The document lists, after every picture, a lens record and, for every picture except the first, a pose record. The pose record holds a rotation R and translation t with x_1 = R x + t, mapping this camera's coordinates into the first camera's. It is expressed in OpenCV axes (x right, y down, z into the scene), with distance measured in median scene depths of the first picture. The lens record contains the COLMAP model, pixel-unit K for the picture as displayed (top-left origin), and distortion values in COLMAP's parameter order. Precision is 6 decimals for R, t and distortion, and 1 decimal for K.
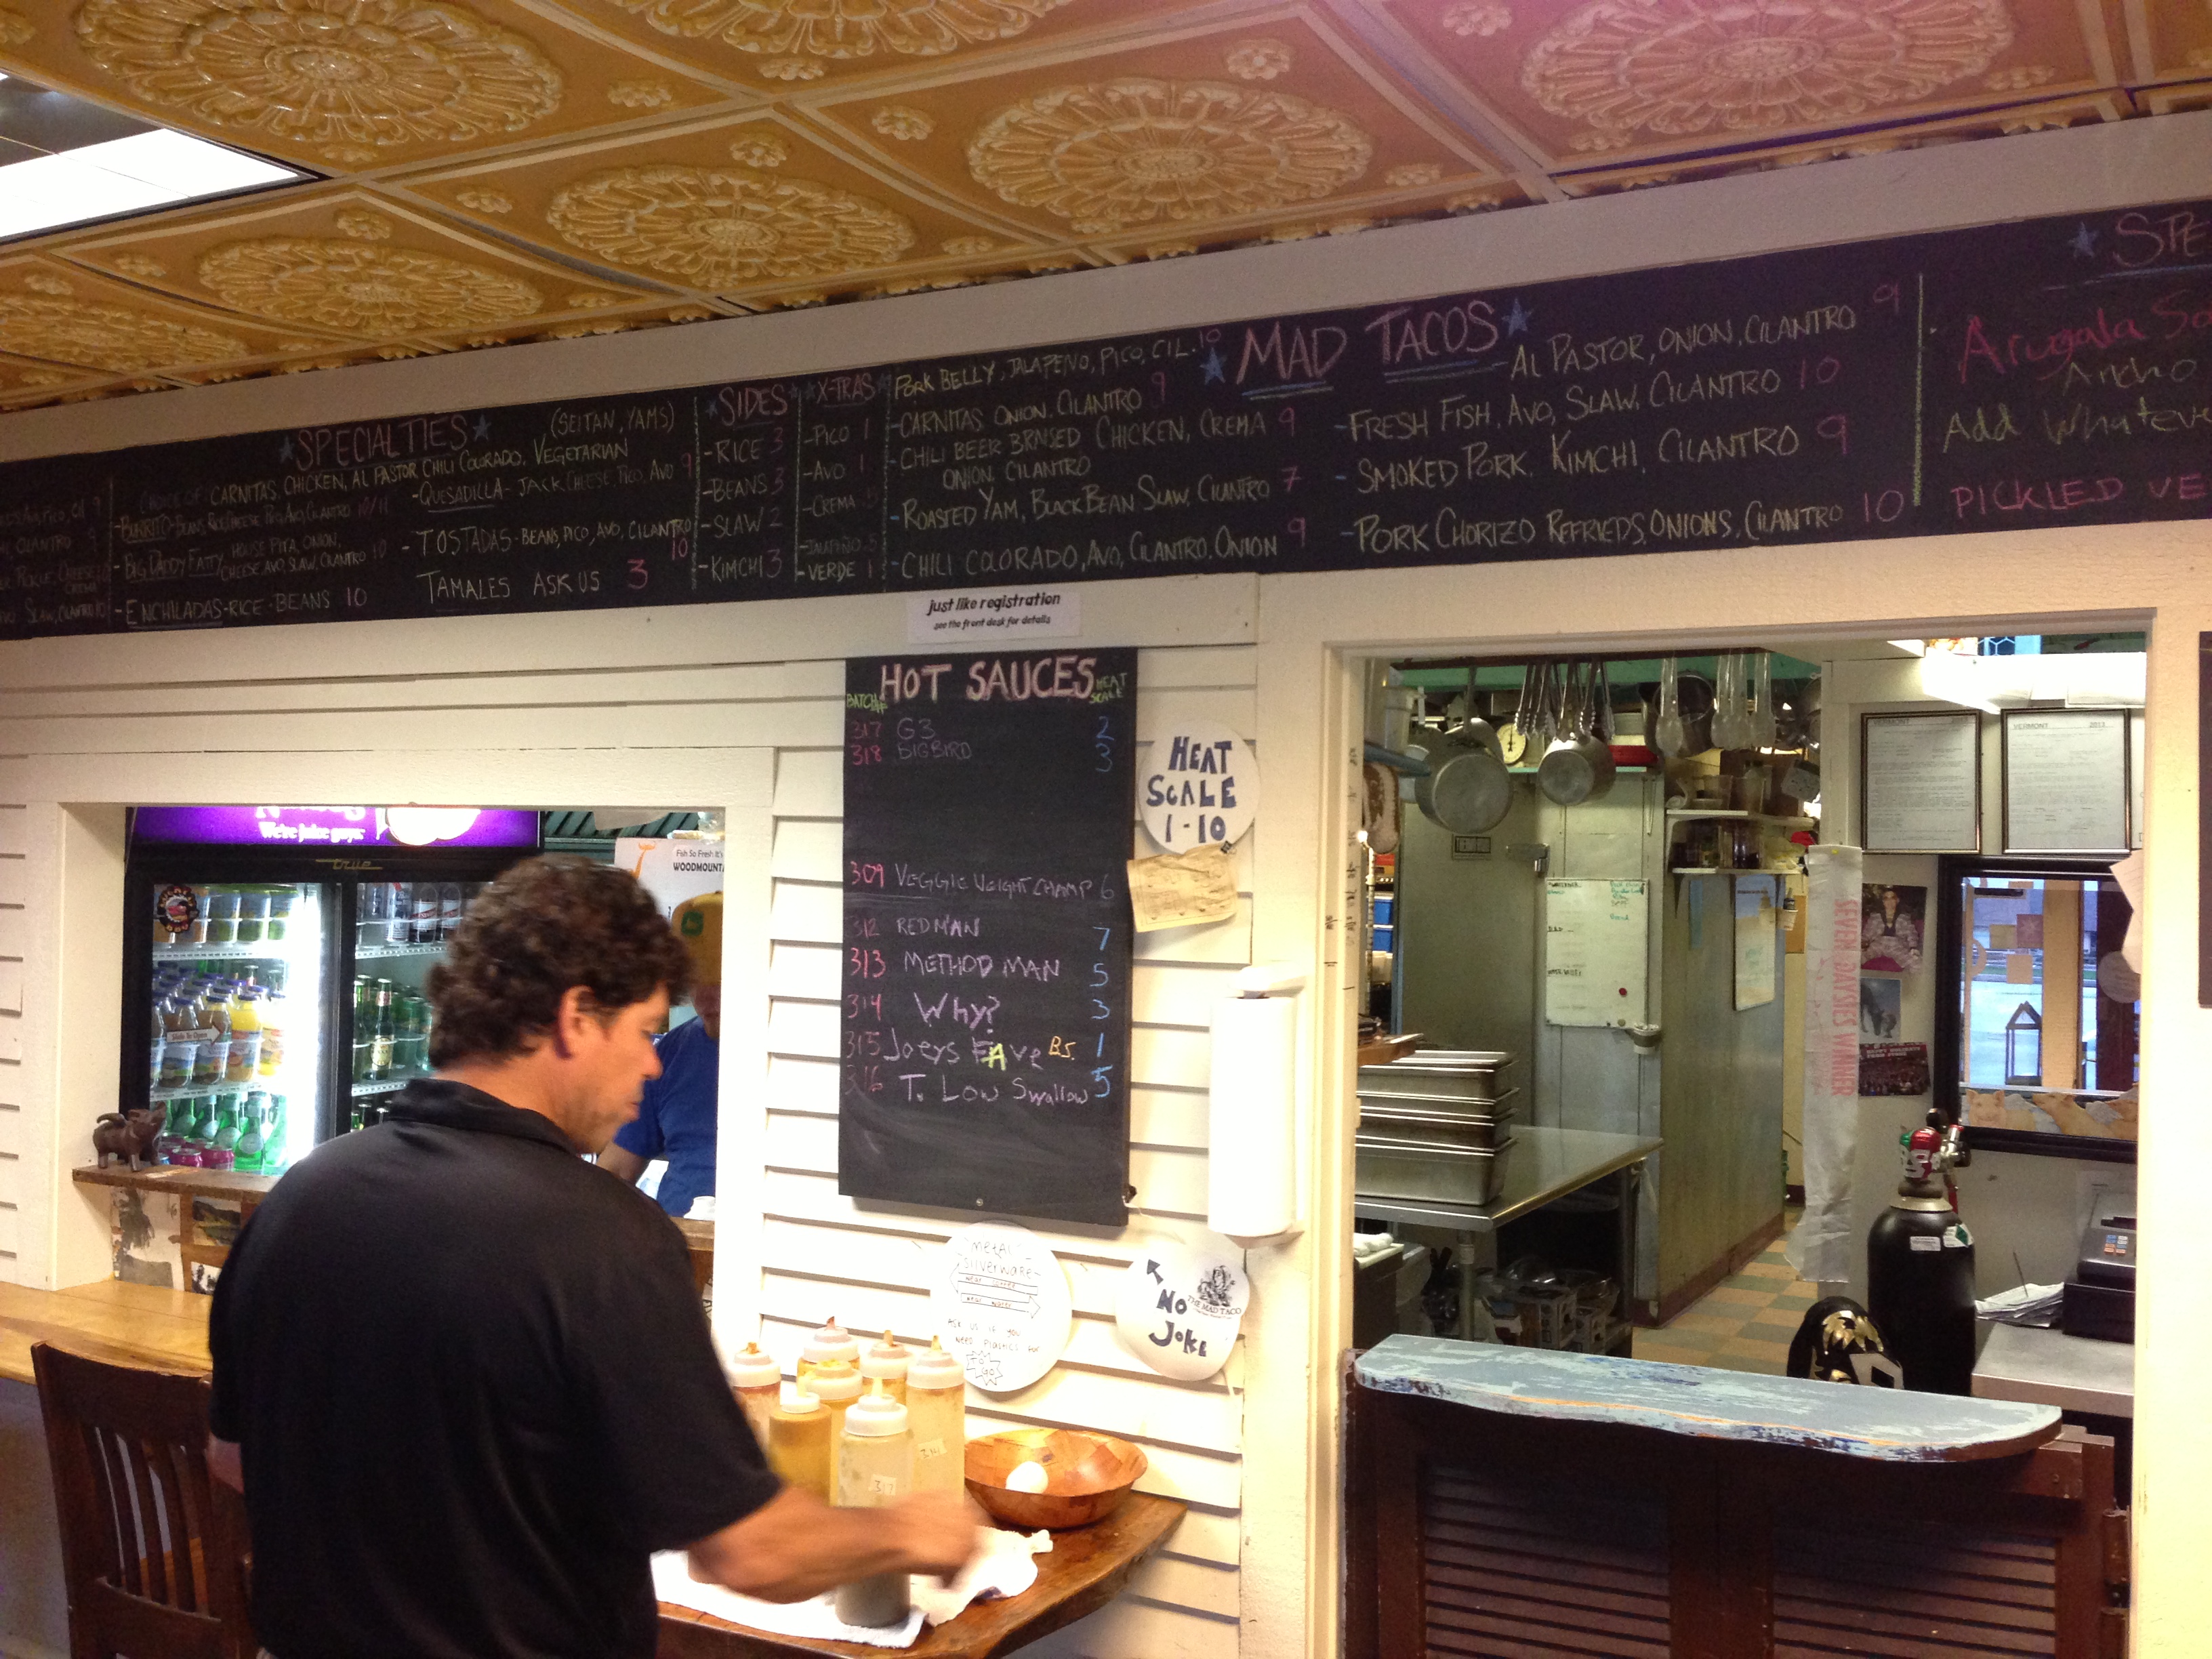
lens RADIAL K [[2133.3, 0, 1123.1], [0, 2133.3, 831.4], [0, 0, 1]] dist [0.181862, 0.000000]
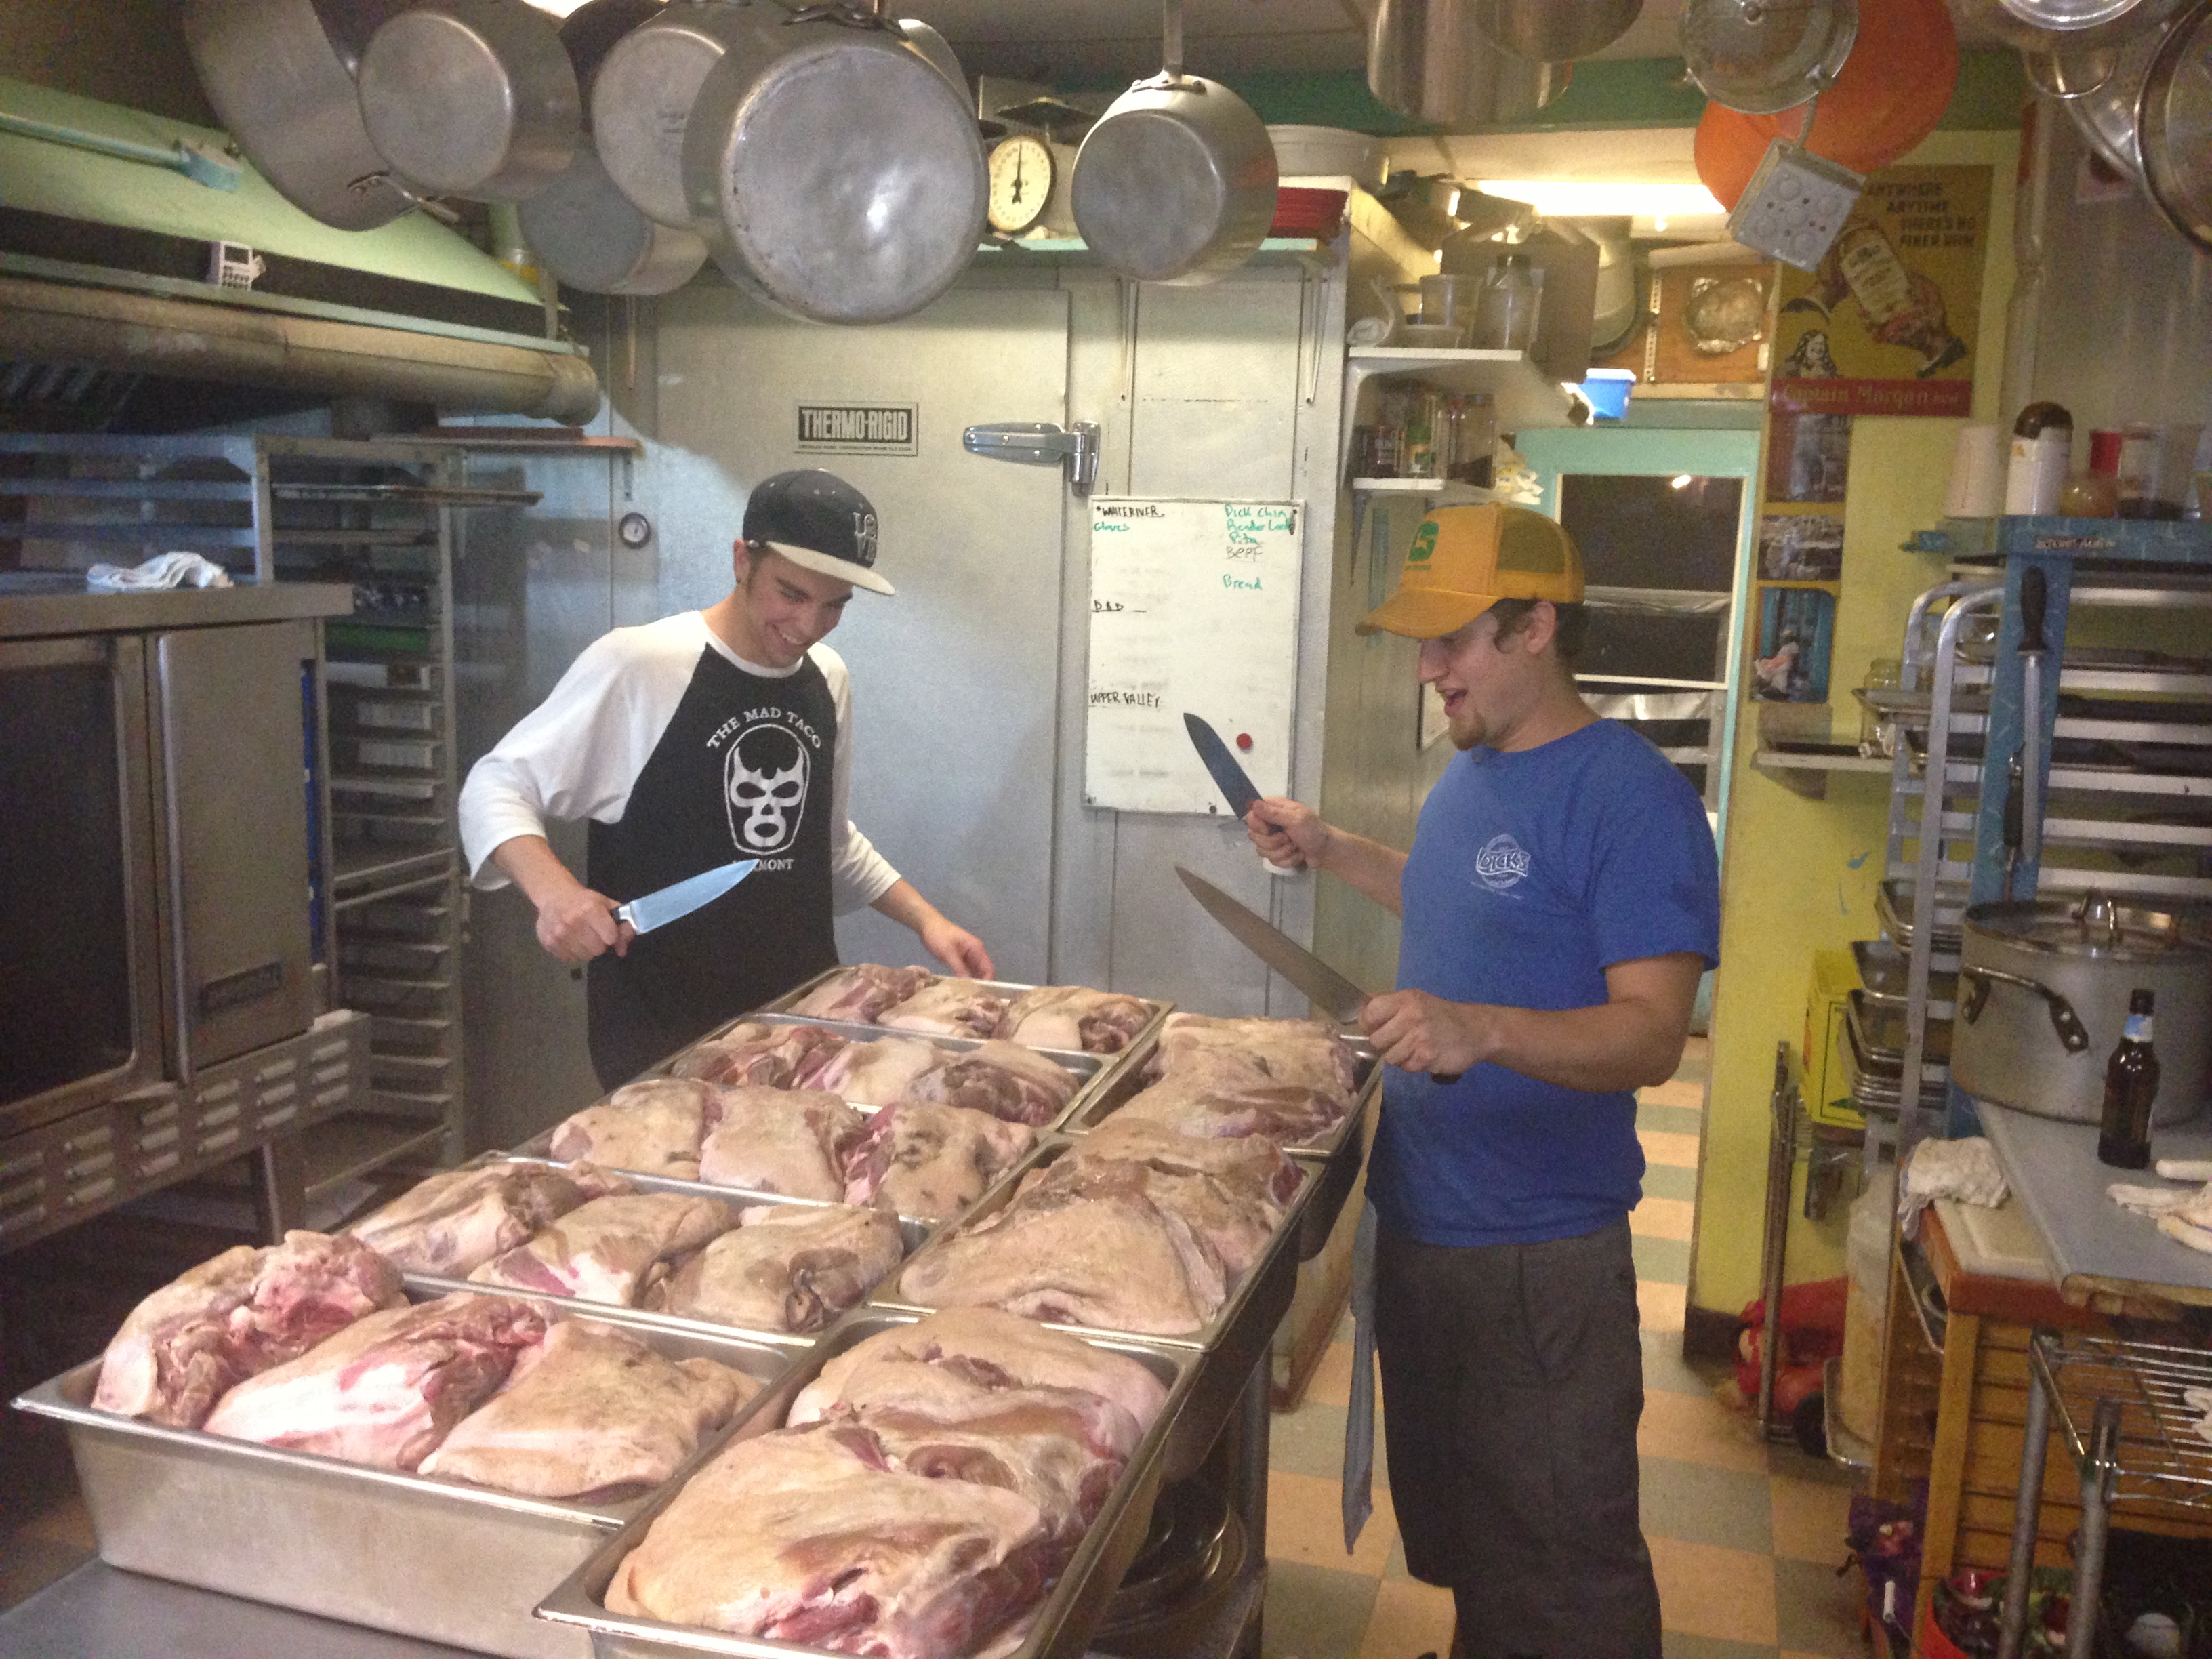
lens RADIAL K [[2133.3, 0, 1105.2], [0, 2133.3, 821.1], [0, 0, 1]] dist [0.181862, 0.000000]
pose [[0.981437, -0.014298, 0.191252, 0.112074], [-0.016145, 0.987518, 0.156679, 0.018512], [-0.191105, -0.156858, 0.968955, 0.549246]]
